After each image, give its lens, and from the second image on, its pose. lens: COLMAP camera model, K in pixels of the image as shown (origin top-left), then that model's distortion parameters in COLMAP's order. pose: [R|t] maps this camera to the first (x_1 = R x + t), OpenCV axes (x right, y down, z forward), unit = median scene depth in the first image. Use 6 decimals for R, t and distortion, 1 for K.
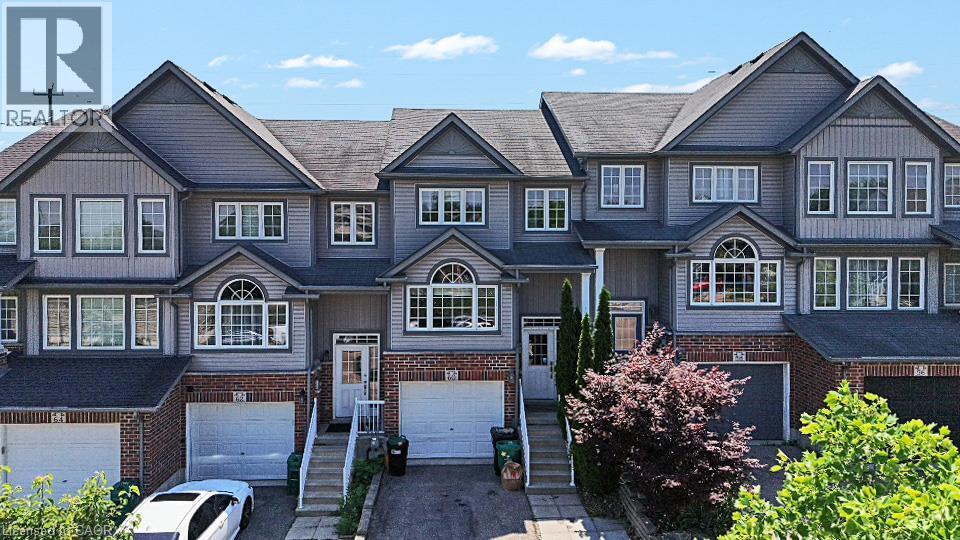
lens RADIAL K [[687.1, 0, 498.3], [0, 687.1, 269.0], [0, 0, 1]] dist [0.000694, 0.002906]
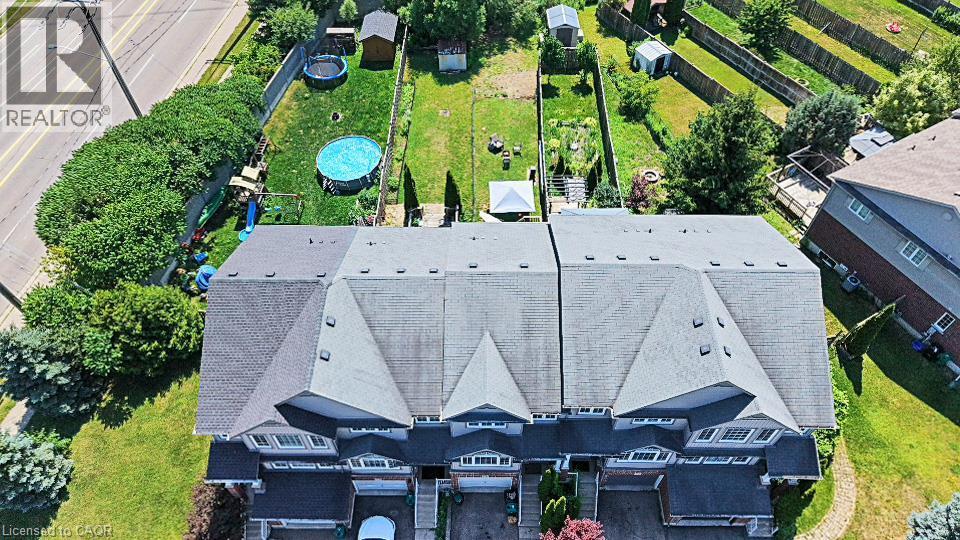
lens RADIAL K [[891.7, 0, 479.6], [0, 891.7, 375.8], [0, 0, 1]] dist [-0.003916, 0.013316]
pose [[0.999495, 0.030181, -0.009957, -0.063779], [-0.002825, 0.396429, 0.918061, -2.193267], [0.031655, -0.917569, 0.396314, 0.265035]]
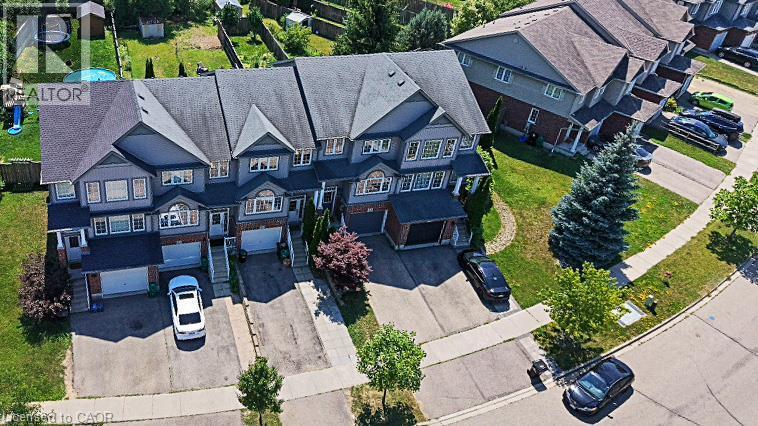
lens RADIAL K [[937.2, 0, 379.0], [0, 937.2, 213.0], [0, 0, 1]] dist [0.035687, 0.001800]
pose [[0.940507, -0.077901, 0.330723, -0.780917], [-0.168606, 0.738060, 0.653329, -2.155419], [-0.294989, -0.670223, 0.681016, -1.410809]]
